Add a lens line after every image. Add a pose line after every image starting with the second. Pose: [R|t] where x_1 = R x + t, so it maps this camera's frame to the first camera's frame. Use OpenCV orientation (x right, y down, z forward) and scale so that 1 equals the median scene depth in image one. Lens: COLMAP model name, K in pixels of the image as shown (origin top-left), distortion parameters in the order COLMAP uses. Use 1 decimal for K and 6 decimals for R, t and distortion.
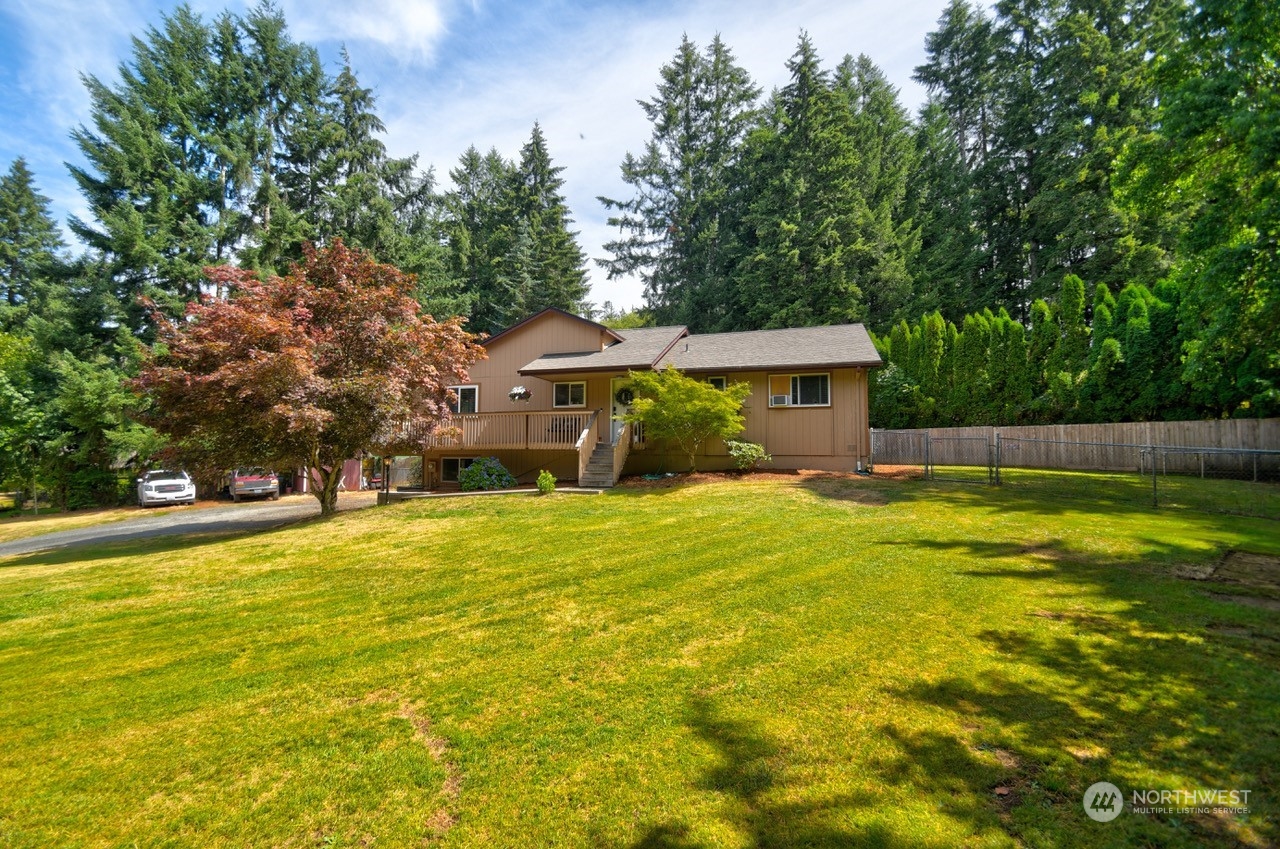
lens RADIAL K [[578.0, 0, 634.3], [0, 578.0, 431.4], [0, 0, 1]] dist [0.029386, -0.030979]
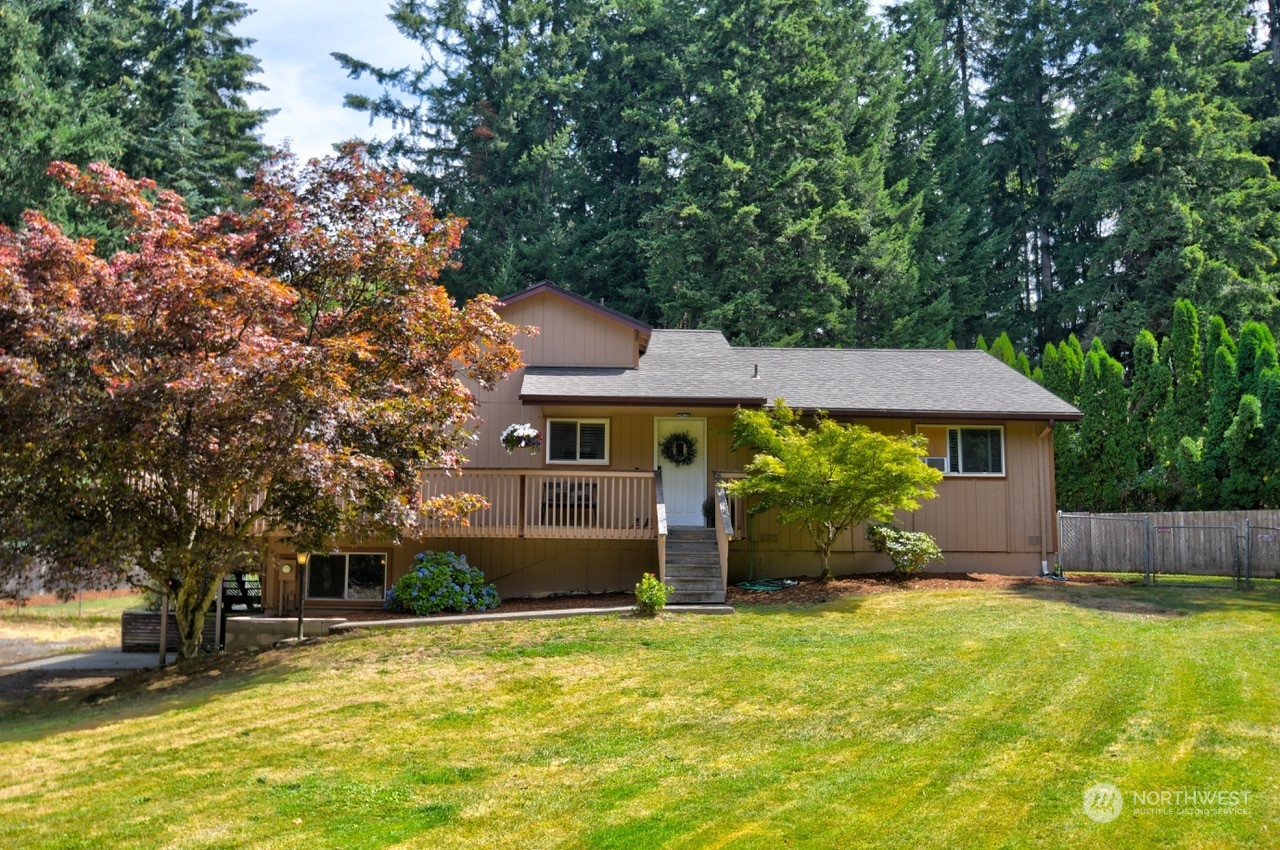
lens RADIAL K [[1153.6, 0, 640.0], [0, 1153.6, 425.0], [0, 0, 1]] dist [-0.053255, -0.000128]
pose [[0.933638, 0.046501, 0.355186, -0.260195], [-0.019023, 0.996576, -0.080468, 0.005428], [-0.357711, 0.068371, 0.931326, -0.036363]]
